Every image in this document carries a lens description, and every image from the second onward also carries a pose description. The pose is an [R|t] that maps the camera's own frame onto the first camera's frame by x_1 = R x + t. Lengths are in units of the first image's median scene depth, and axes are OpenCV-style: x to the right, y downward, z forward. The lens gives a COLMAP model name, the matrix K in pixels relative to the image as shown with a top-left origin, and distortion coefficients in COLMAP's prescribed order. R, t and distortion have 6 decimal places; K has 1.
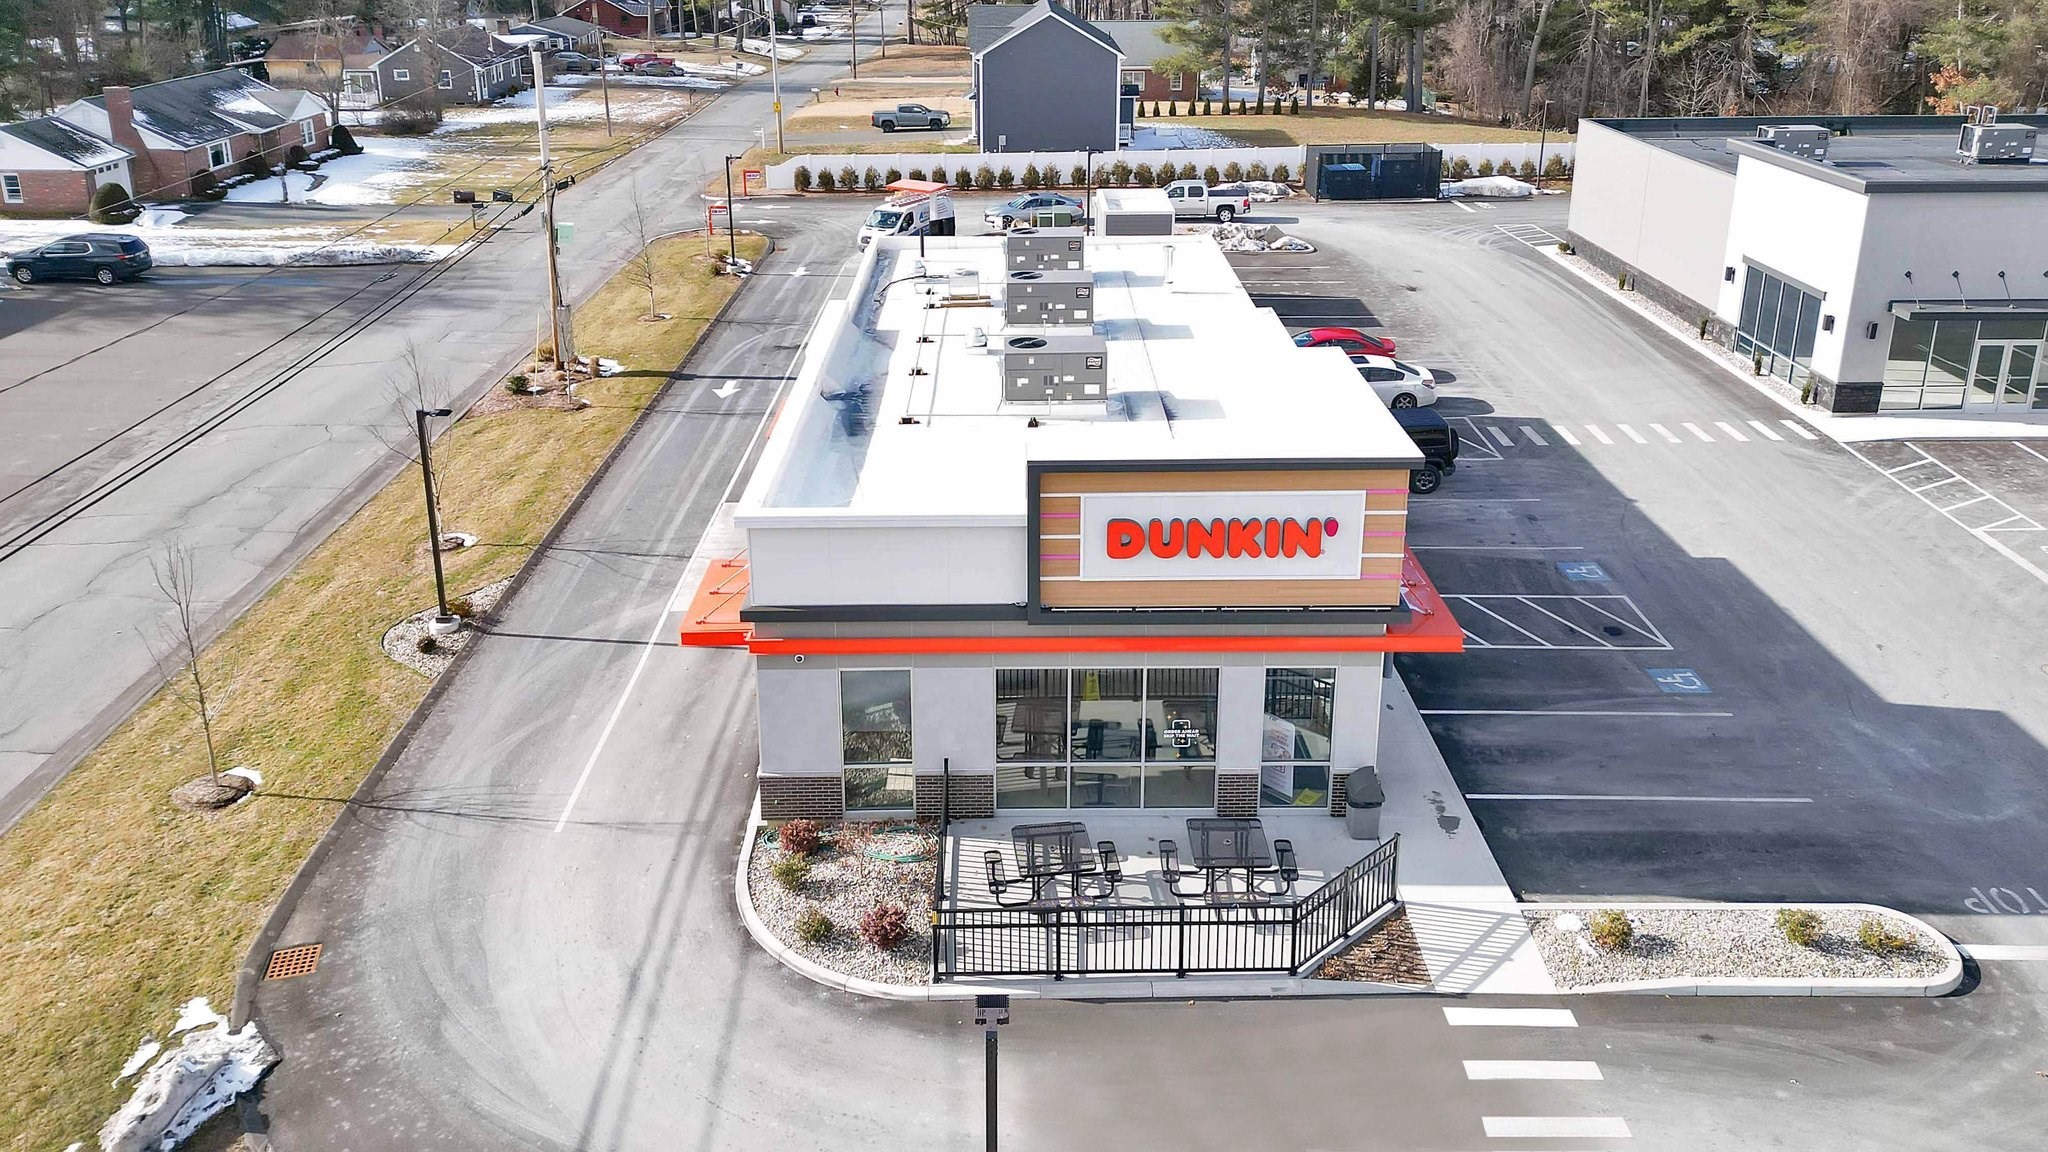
lens RADIAL K [[1444.3, 0, 1051.2], [0, 1444.3, 405.1], [0, 0, 1]] dist [0.087768, -0.099561]
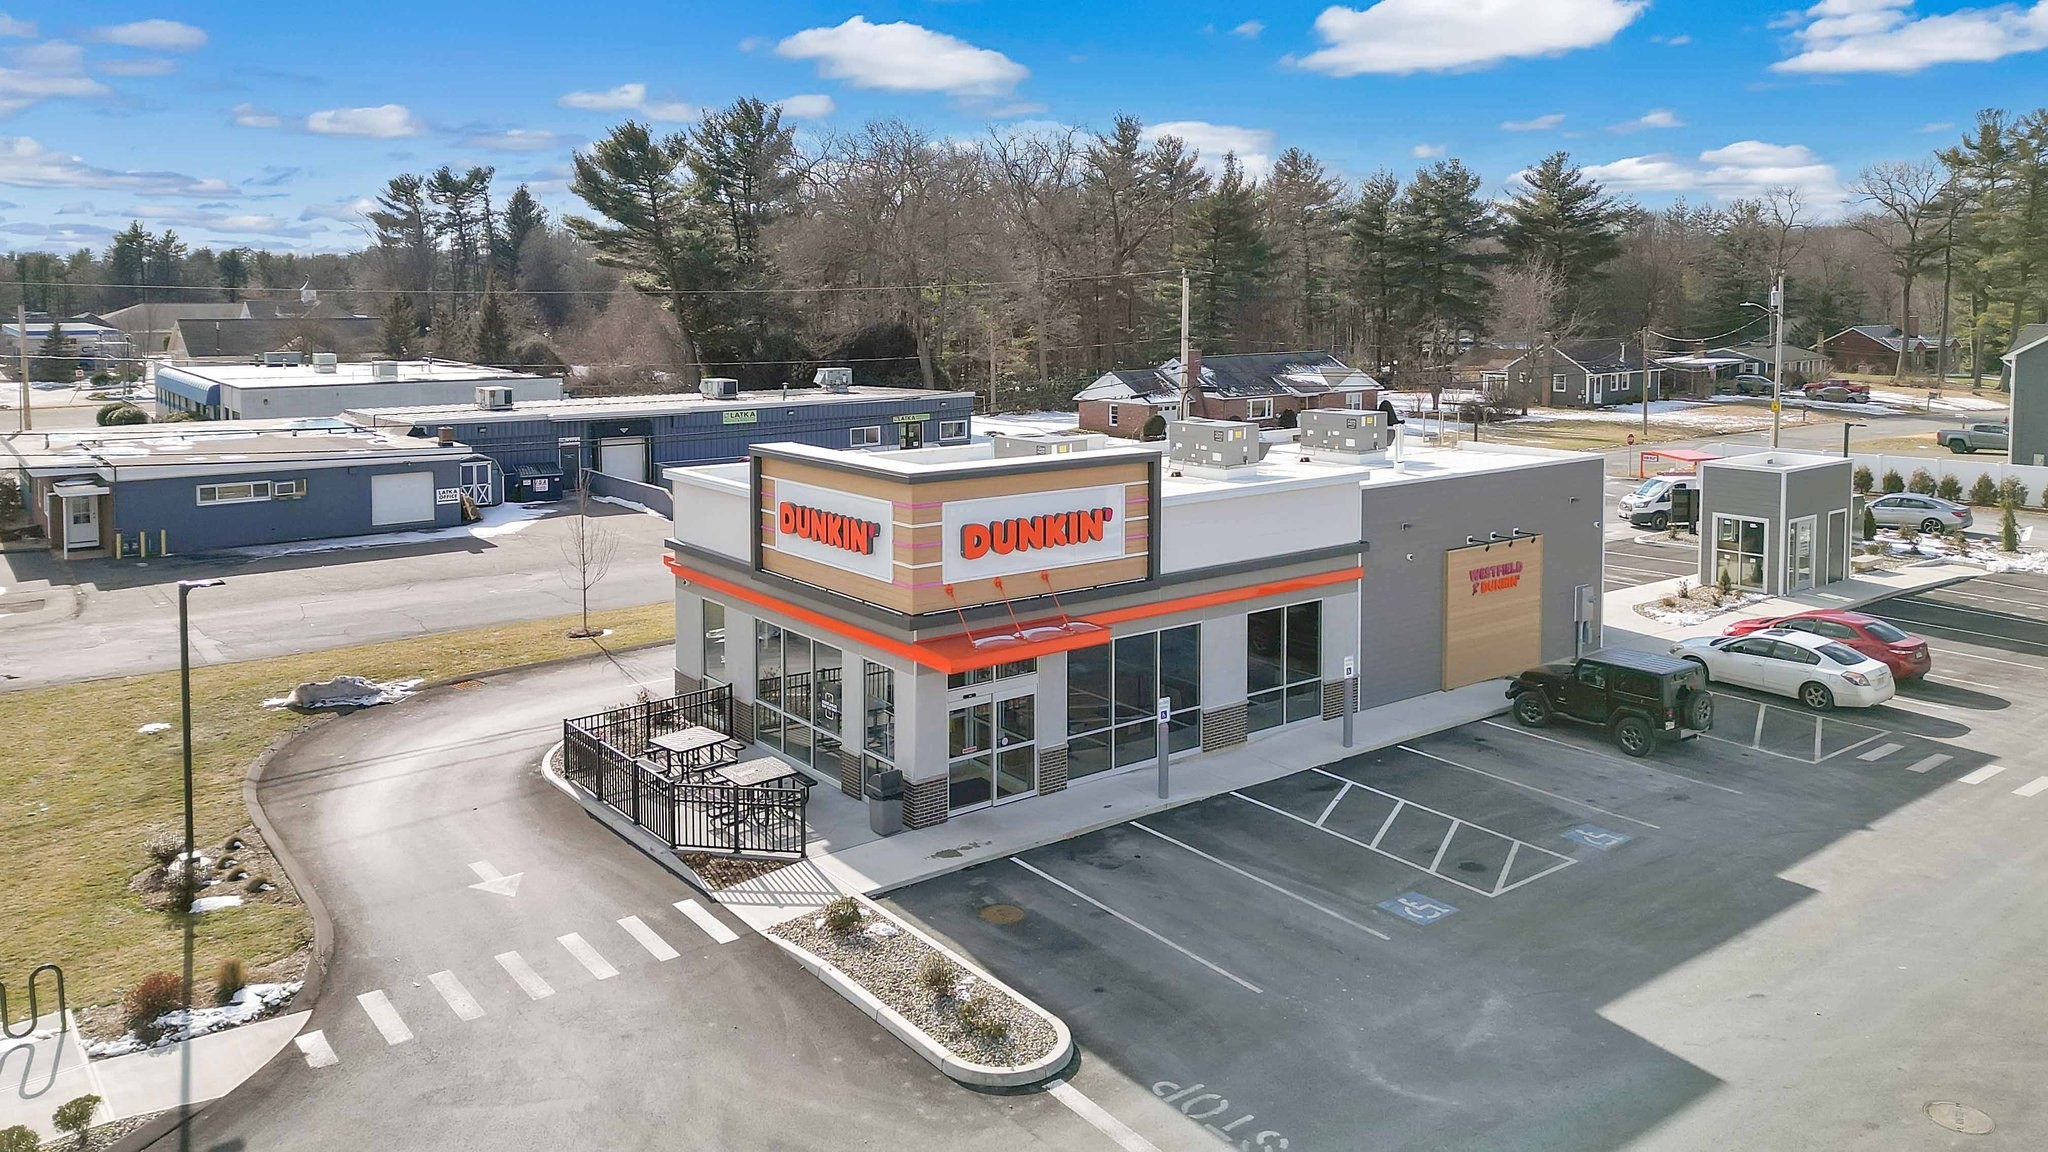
lens RADIAL K [[1494.5, 0, 1017.7], [0, 1494.5, 399.2], [0, 0, 1]] dist [0.058977, -0.040462]
pose [[0.592496, 0.058487, -0.803447, 0.801756], [-0.254540, 0.959856, -0.117836, 0.062649], [0.764302, 0.274327, 0.583599, 0.231485]]
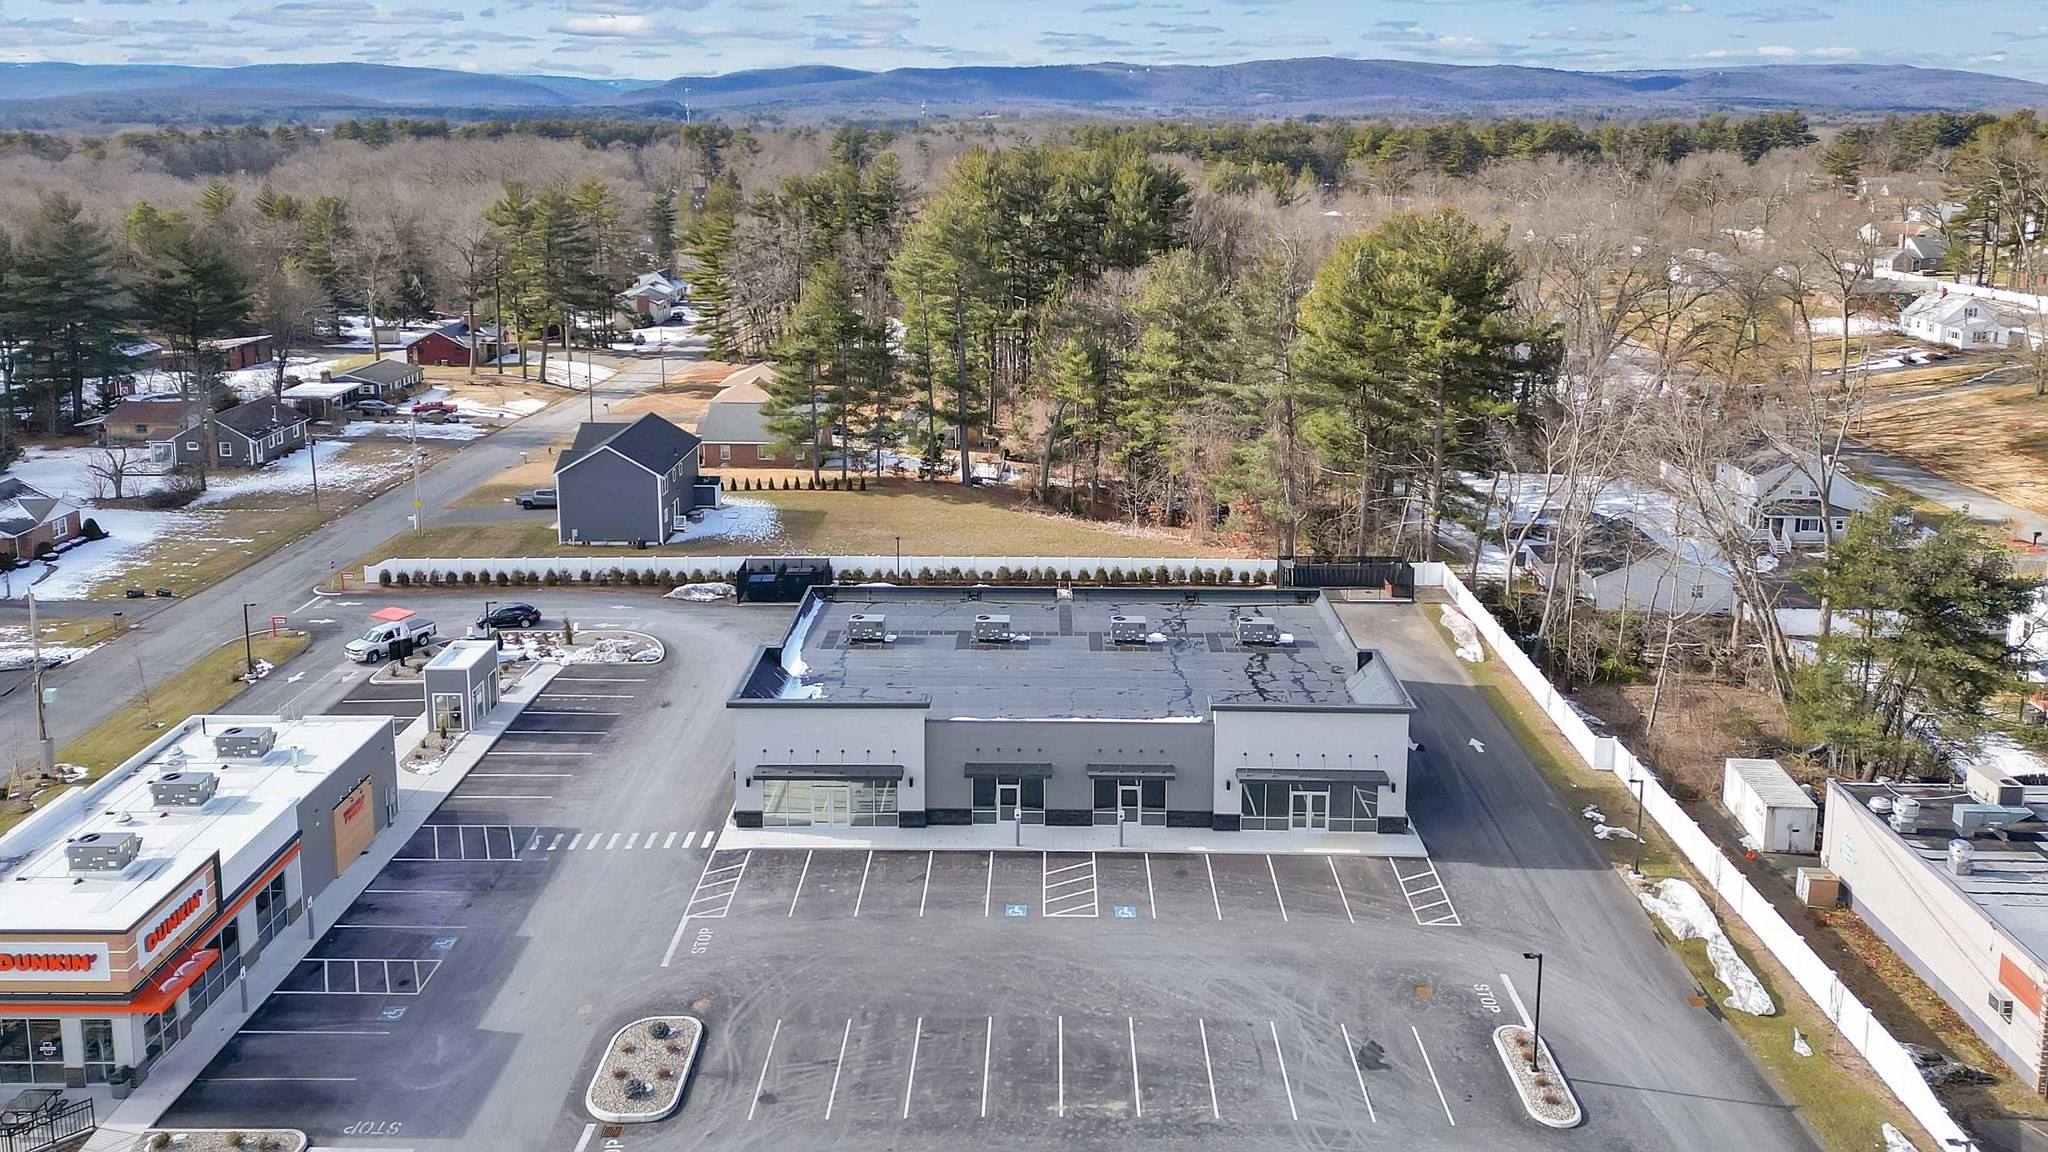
lens RADIAL K [[1421.8, 0, 1056.6], [0, 1421.8, 413.3], [0, 0, 1]] dist [0.083824, -0.082928]
pose [[0.999880, 0.013507, -0.007606, 1.152923], [-0.014395, 0.991108, -0.132279, -0.329441], [0.005752, 0.132373, 0.991183, -0.946679]]
